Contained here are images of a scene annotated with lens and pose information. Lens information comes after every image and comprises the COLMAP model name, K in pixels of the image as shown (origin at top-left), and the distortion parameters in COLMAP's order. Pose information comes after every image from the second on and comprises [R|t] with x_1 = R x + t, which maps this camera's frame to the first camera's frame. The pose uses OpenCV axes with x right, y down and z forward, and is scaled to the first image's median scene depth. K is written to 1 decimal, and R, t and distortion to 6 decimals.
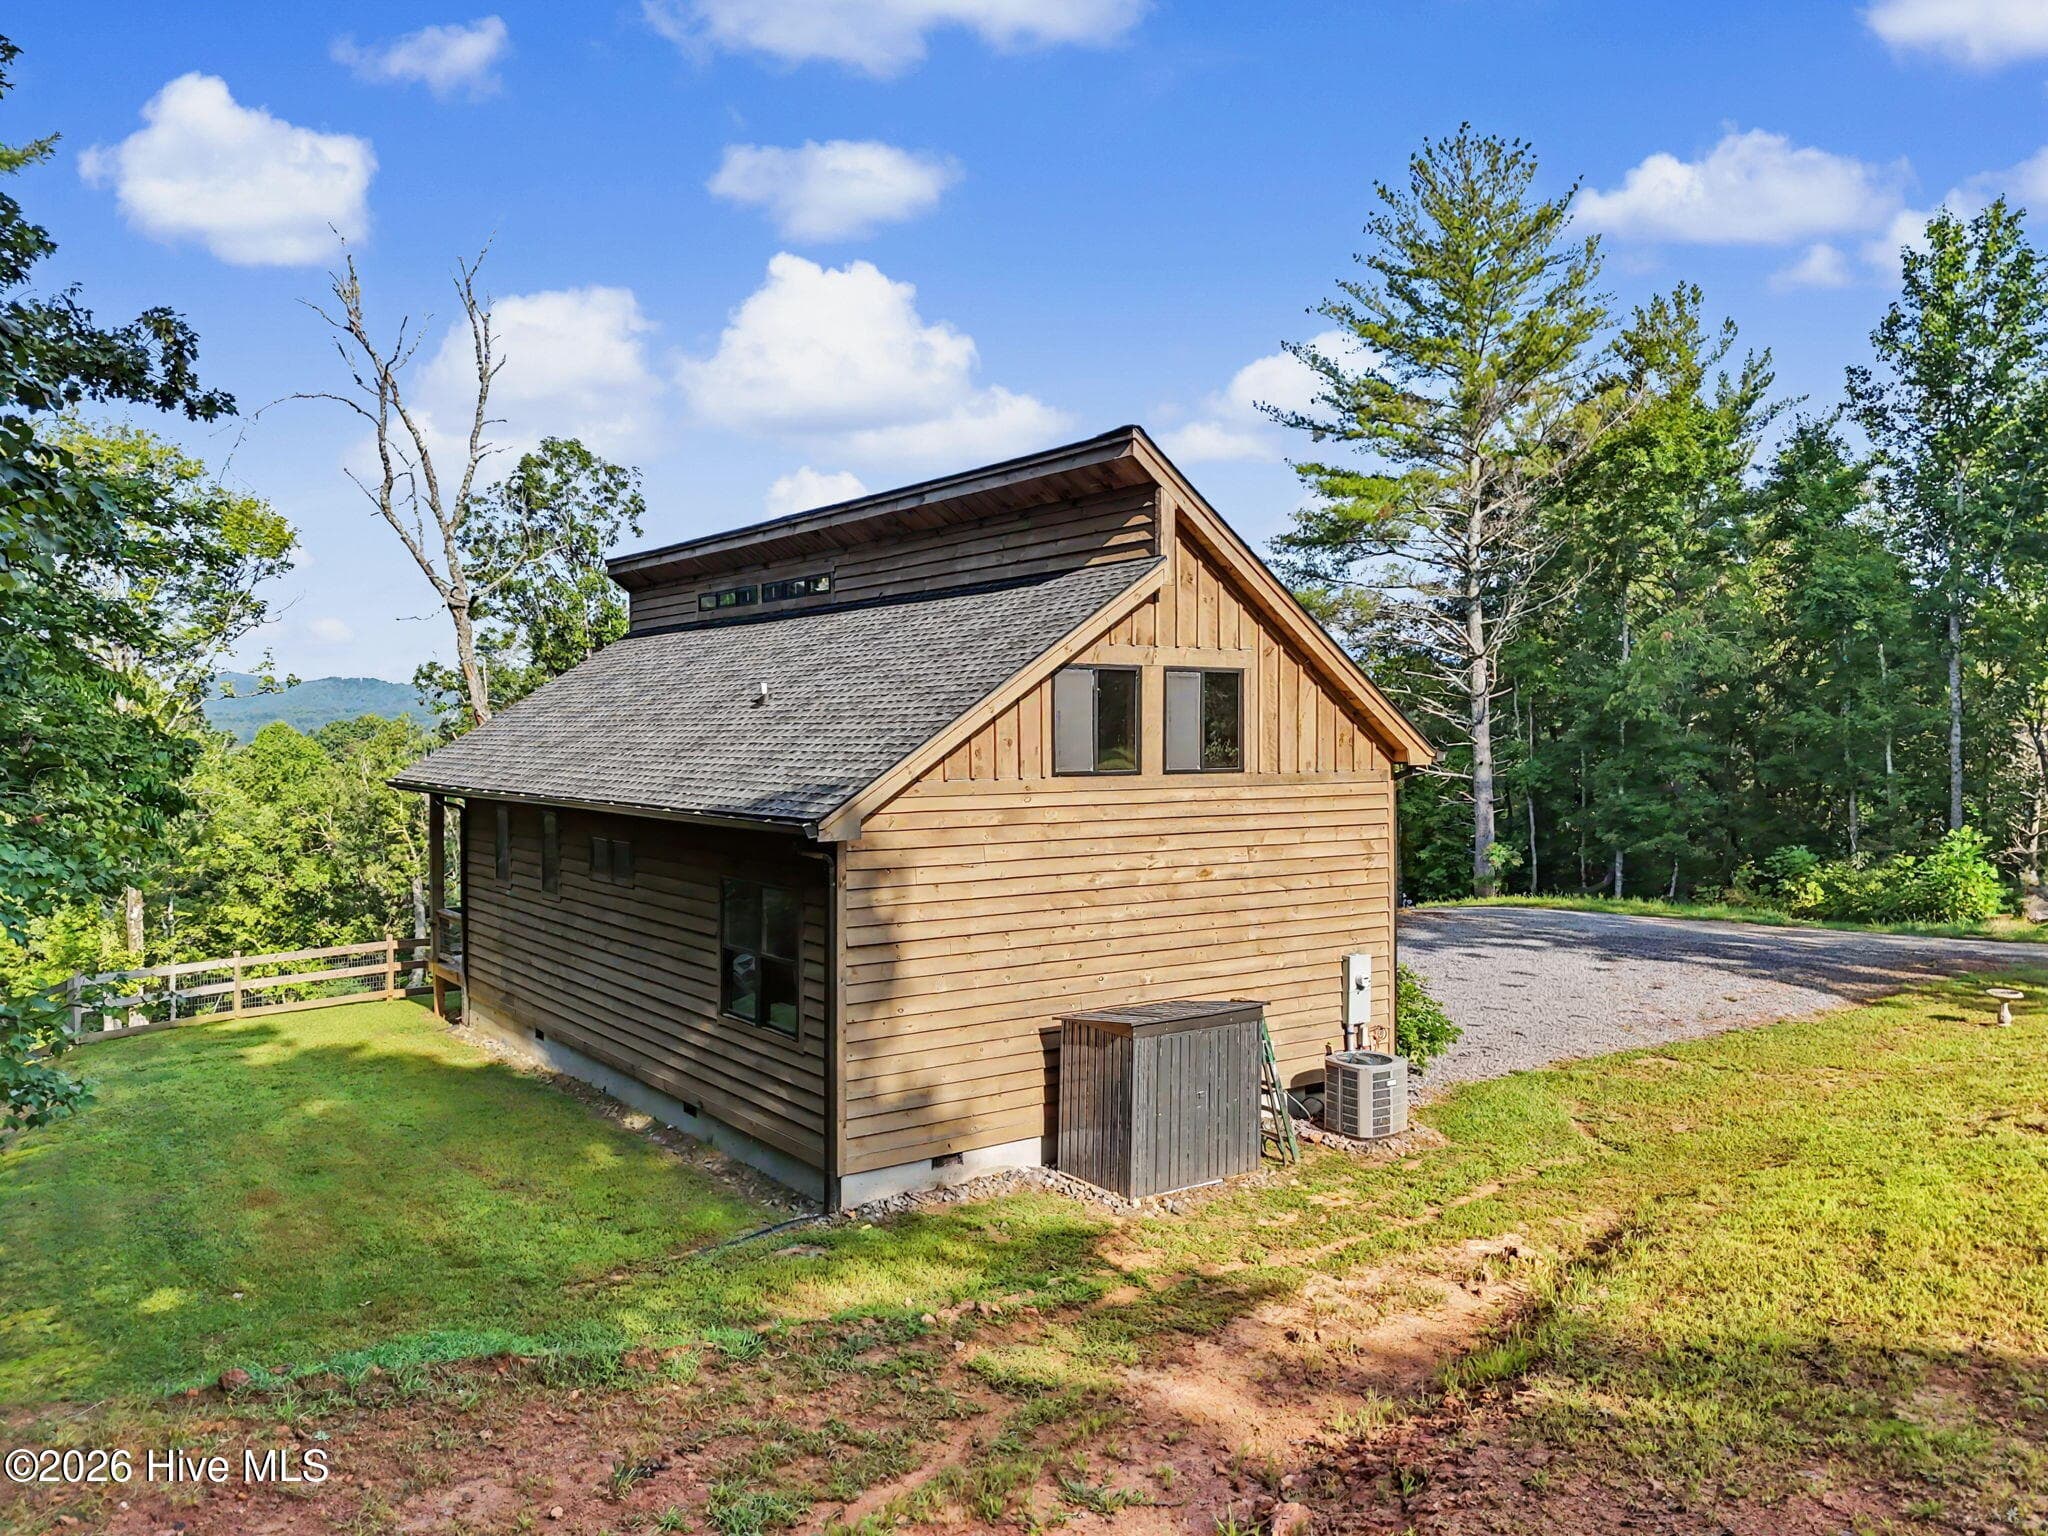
lens RADIAL K [[1504.3, 0, 1024.0], [0, 1504.3, 768.0], [0, 0, 1]] dist [0.073642, -0.071284]
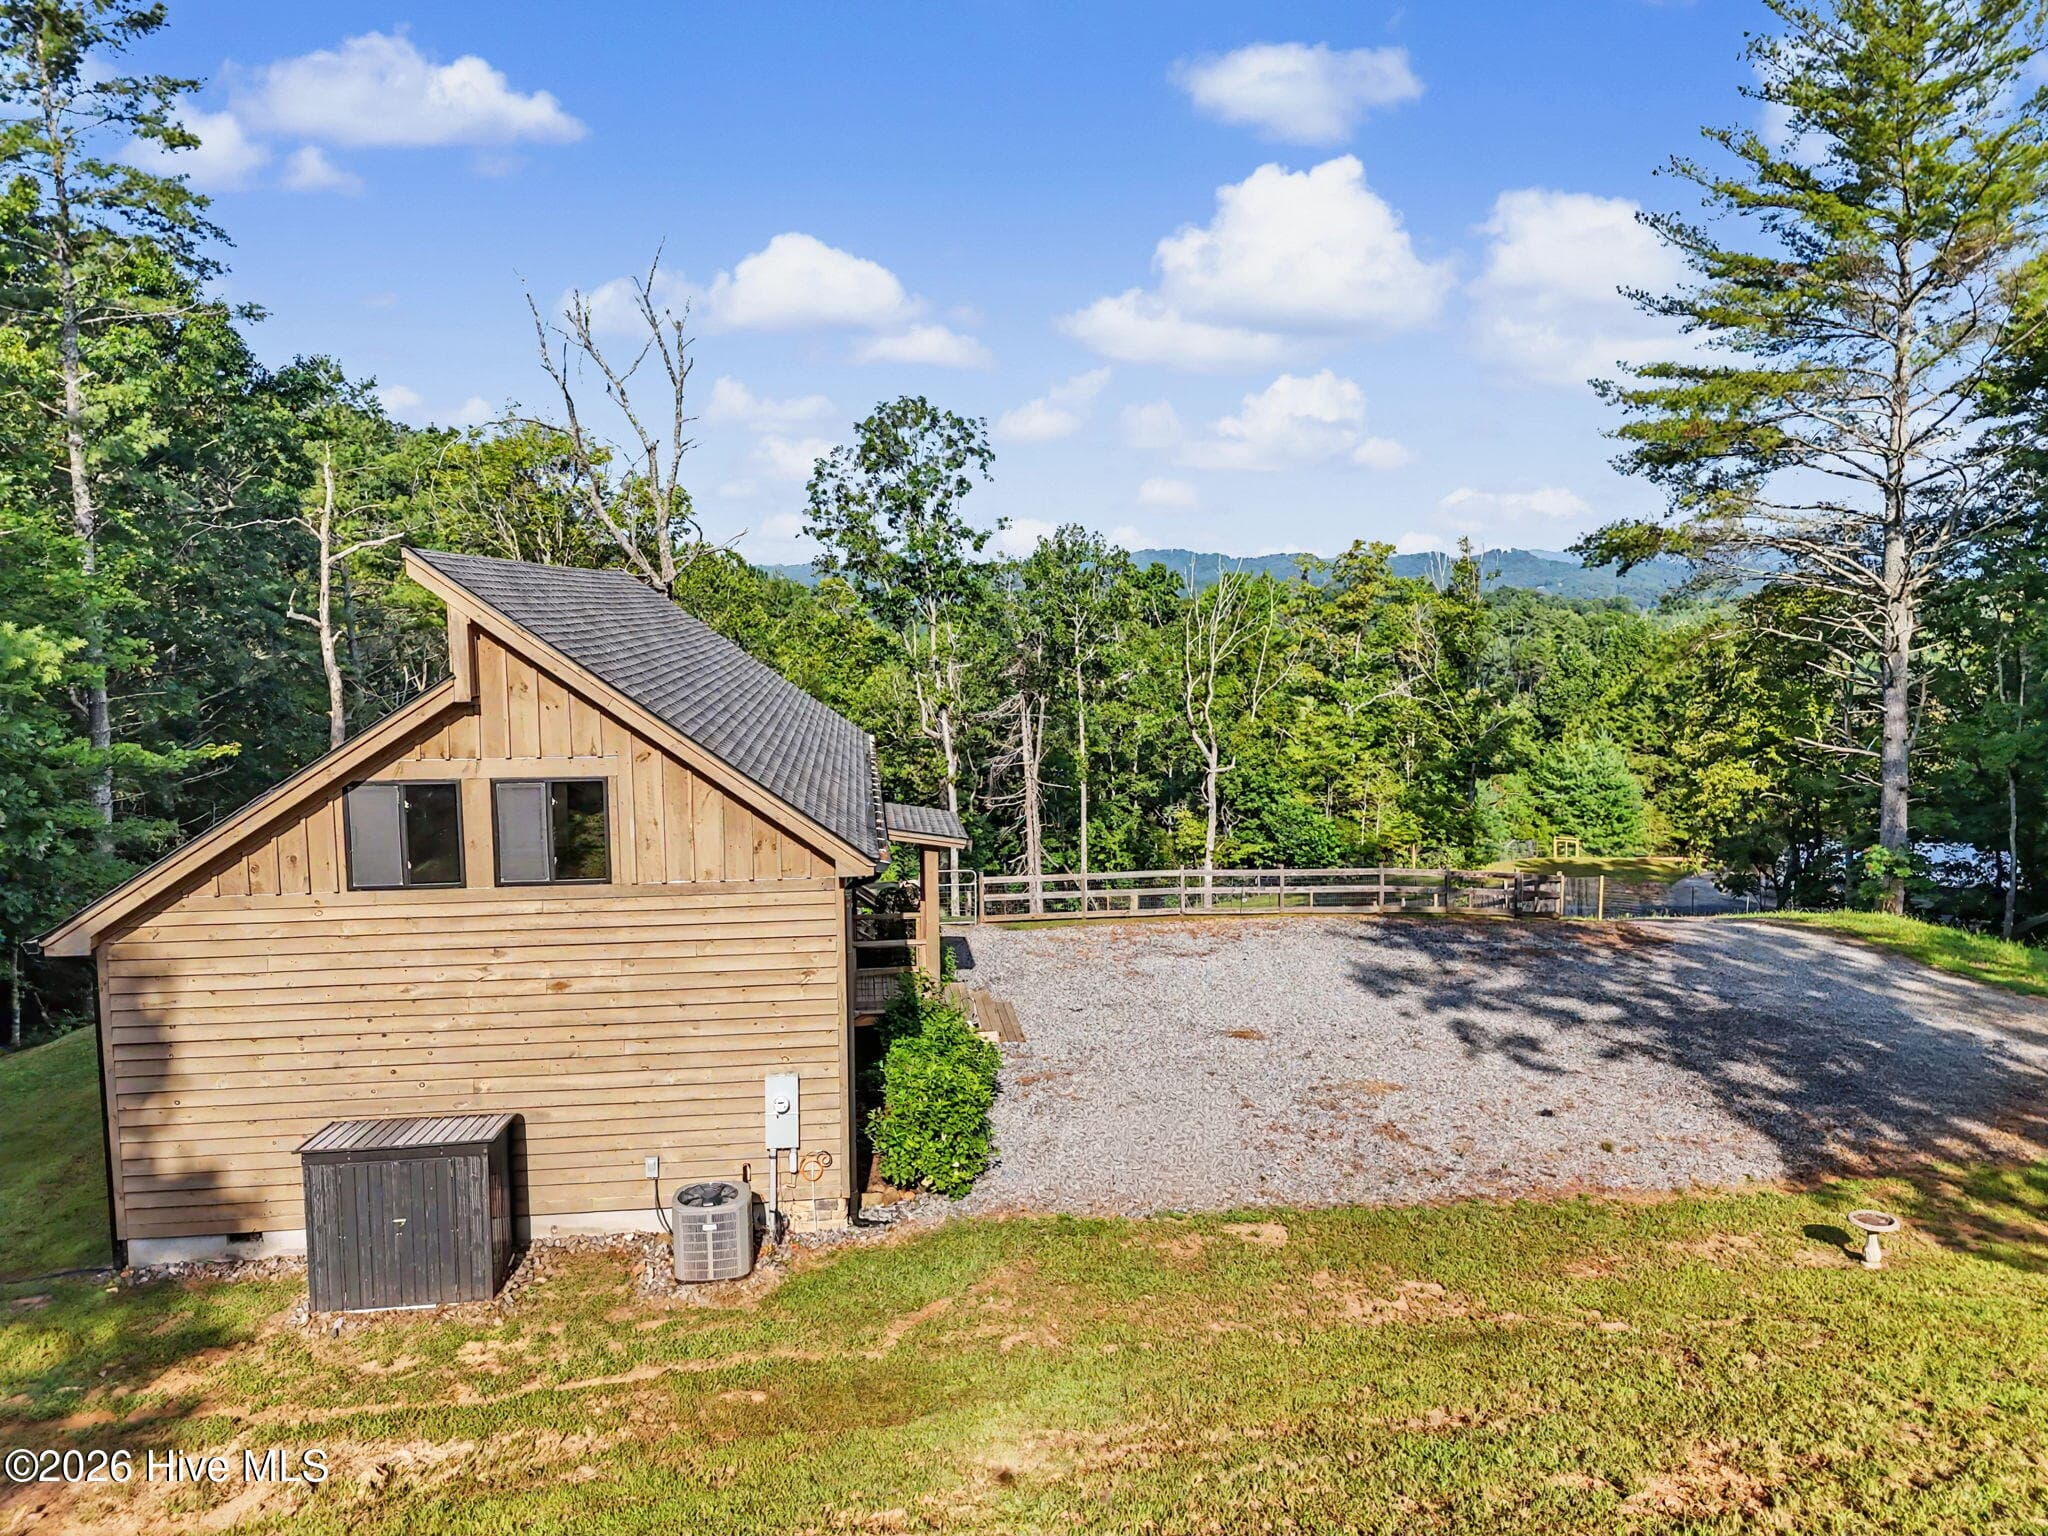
lens RADIAL K [[1504.3, 0, 1024.0], [0, 1504.3, 768.0], [0, 0, 1]] dist [0.073642, -0.071284]
pose [[0.869628, 0.049234, -0.491246, 0.300991], [-0.004582, 0.995777, 0.091688, -0.057146], [0.493686, -0.077483, 0.866182, 0.106060]]
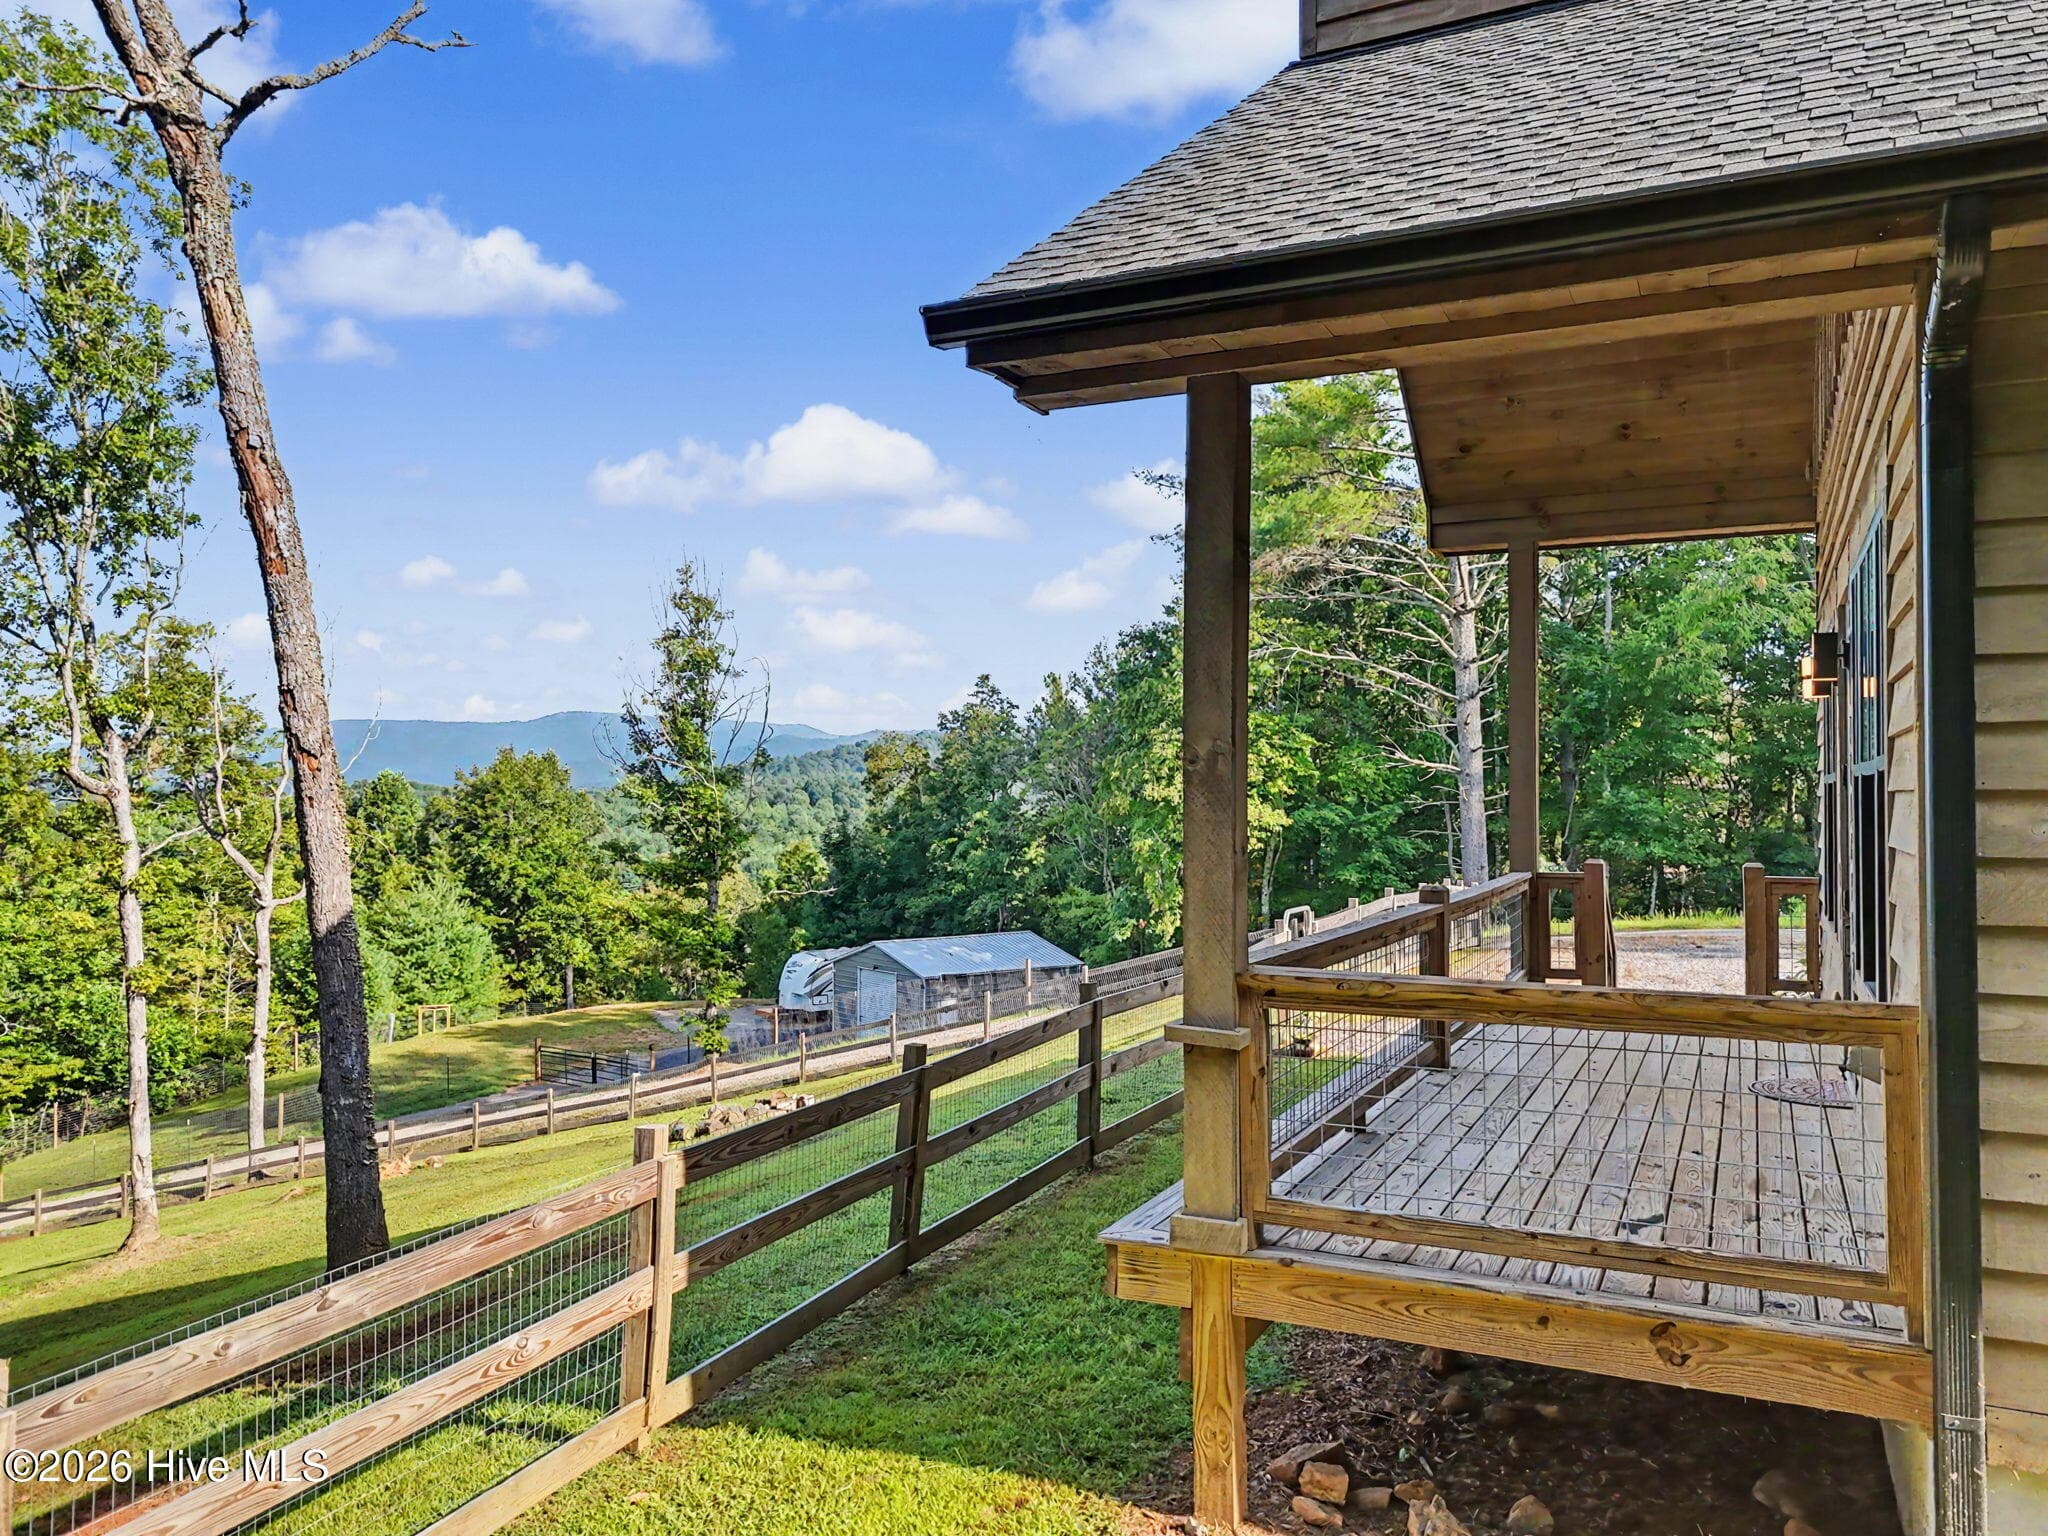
lens RADIAL K [[1504.3, 0, 1024.0], [0, 1504.3, 768.0], [0, 0, 1]] dist [0.073642, -0.071284]
pose [[0.875413, 0.013219, 0.483195, -0.260671], [0.010767, 0.998845, -0.046833, 0.039015], [-0.483255, 0.046201, 0.874259, 0.434079]]
